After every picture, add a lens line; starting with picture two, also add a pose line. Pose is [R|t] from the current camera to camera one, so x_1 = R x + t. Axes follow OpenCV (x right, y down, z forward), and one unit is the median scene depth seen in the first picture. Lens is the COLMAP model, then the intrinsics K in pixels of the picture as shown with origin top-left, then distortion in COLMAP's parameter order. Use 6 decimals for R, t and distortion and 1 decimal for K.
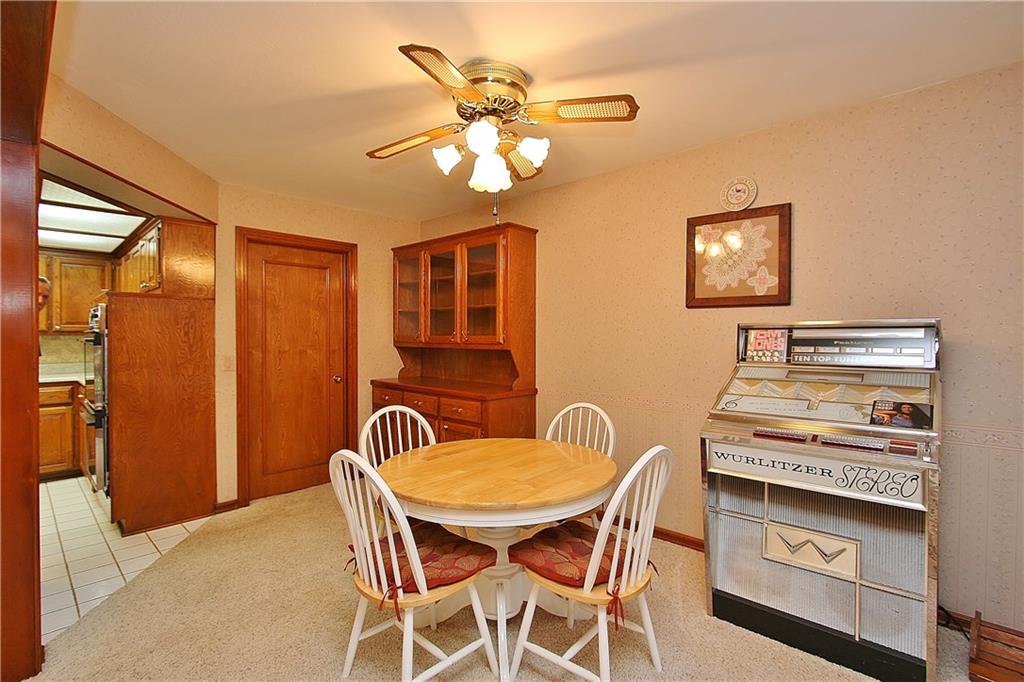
lens RADIAL K [[477.1, 0, 512.2], [0, 477.1, 337.0], [0, 0, 1]] dist [-0.018160, 0.000221]
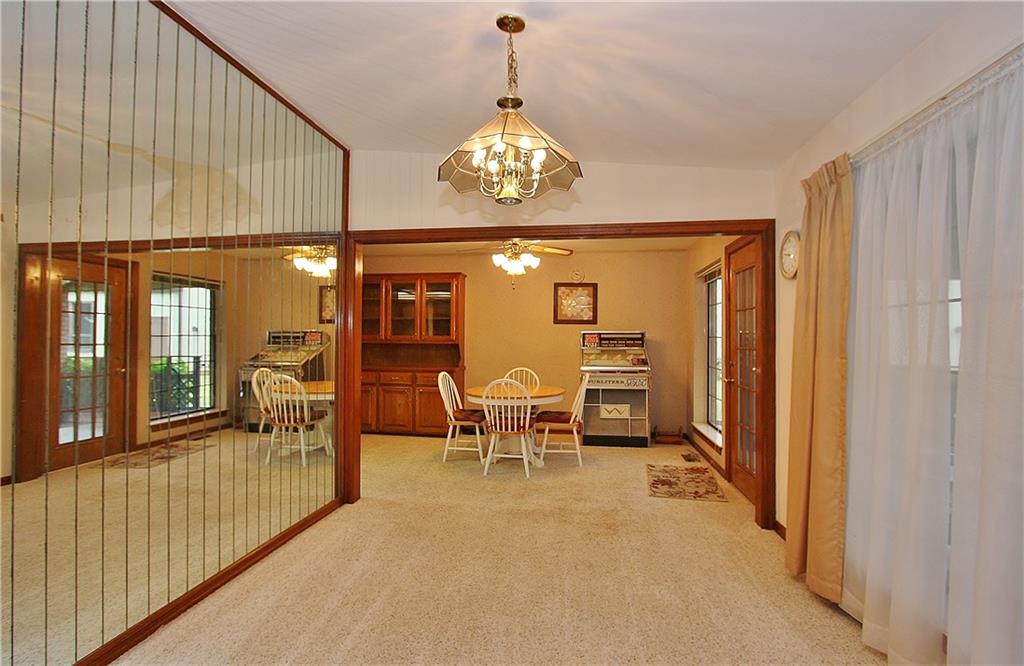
lens RADIAL K [[480.4, 0, 512.0], [0, 480.4, 333.0], [0, 0, 1]] dist [-0.031596, 0.000074]
pose [[0.826315, 0.010925, 0.563102, -1.177230], [-0.003135, 0.999886, -0.014799, 0.016288], [-0.563199, 0.010463, 0.826255, -0.810974]]
